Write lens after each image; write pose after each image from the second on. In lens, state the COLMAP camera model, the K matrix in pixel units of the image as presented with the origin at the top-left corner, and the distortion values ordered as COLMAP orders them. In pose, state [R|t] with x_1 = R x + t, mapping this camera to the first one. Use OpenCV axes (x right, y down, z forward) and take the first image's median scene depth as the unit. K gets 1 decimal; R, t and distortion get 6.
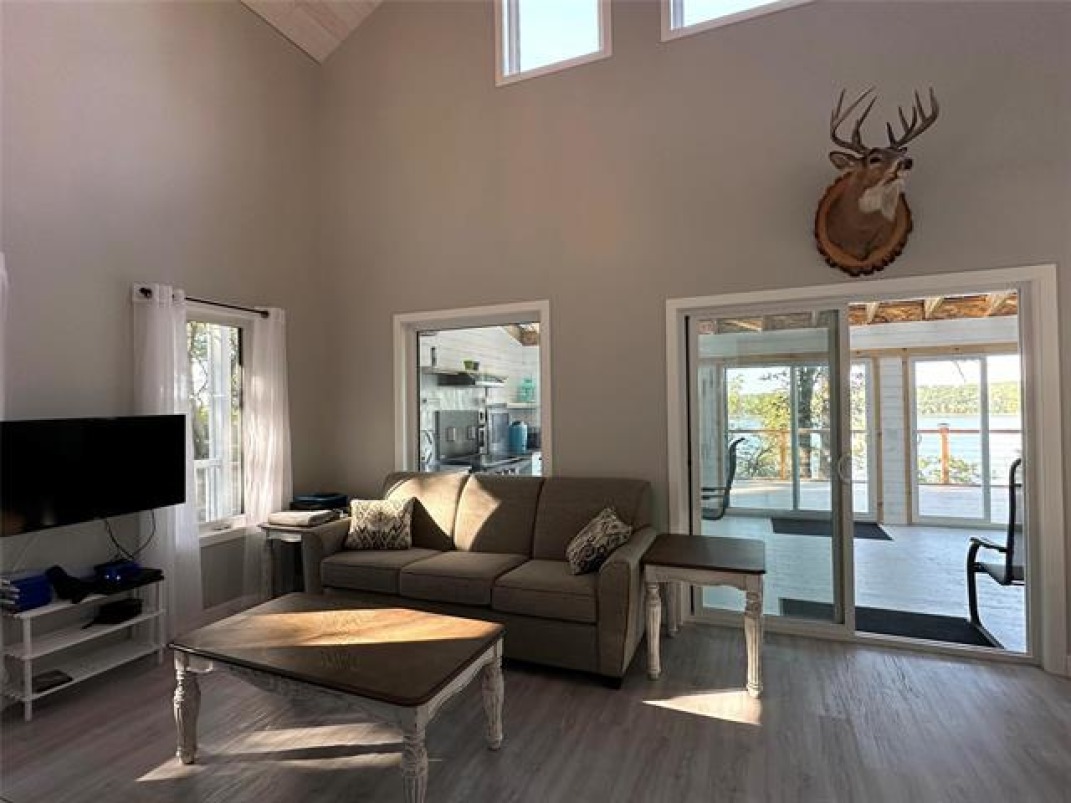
lens RADIAL K [[539.4, 0, 534.8], [0, 539.4, 402.8], [0, 0, 1]] dist [-0.007257, 0.002877]
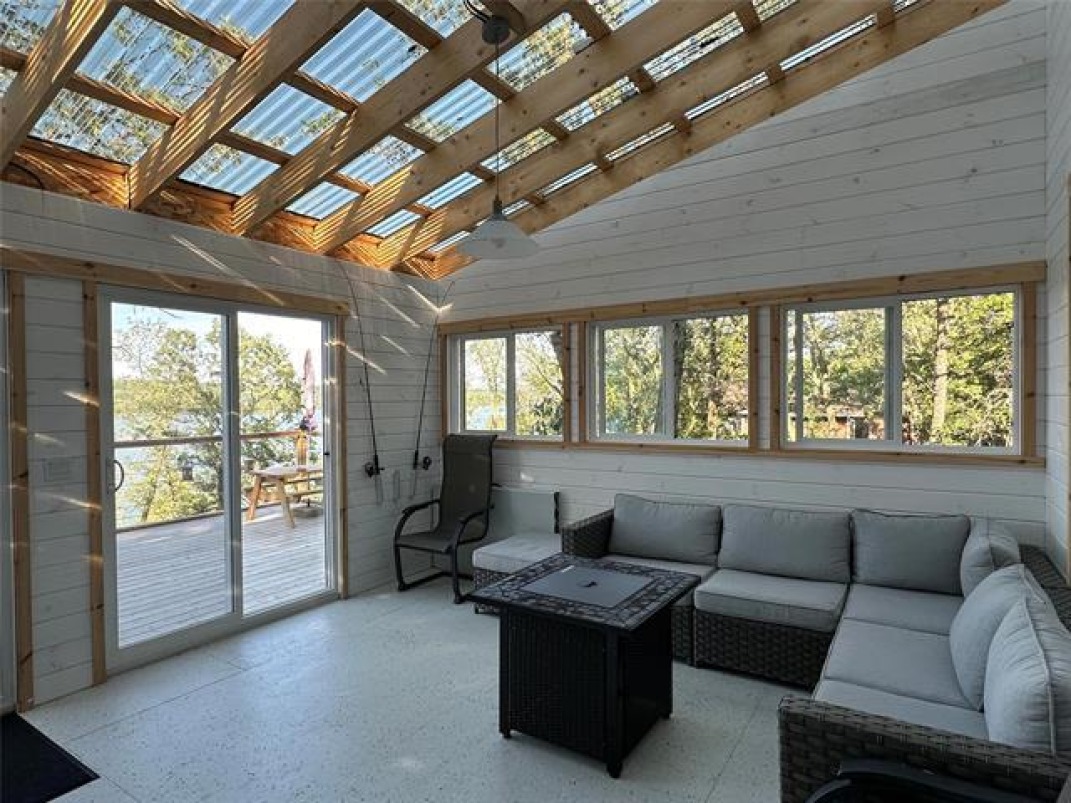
lens RADIAL K [[602.4, 0, 535.0], [0, 602.4, 402.3], [0, 0, 1]] dist [-0.001692, -0.000072]
pose [[0.181178, -0.005760, 0.983433, 0.288955], [-0.000727, 0.999982, 0.005990, 0.003221], [-0.983450, -0.001800, 0.181171, 0.569459]]
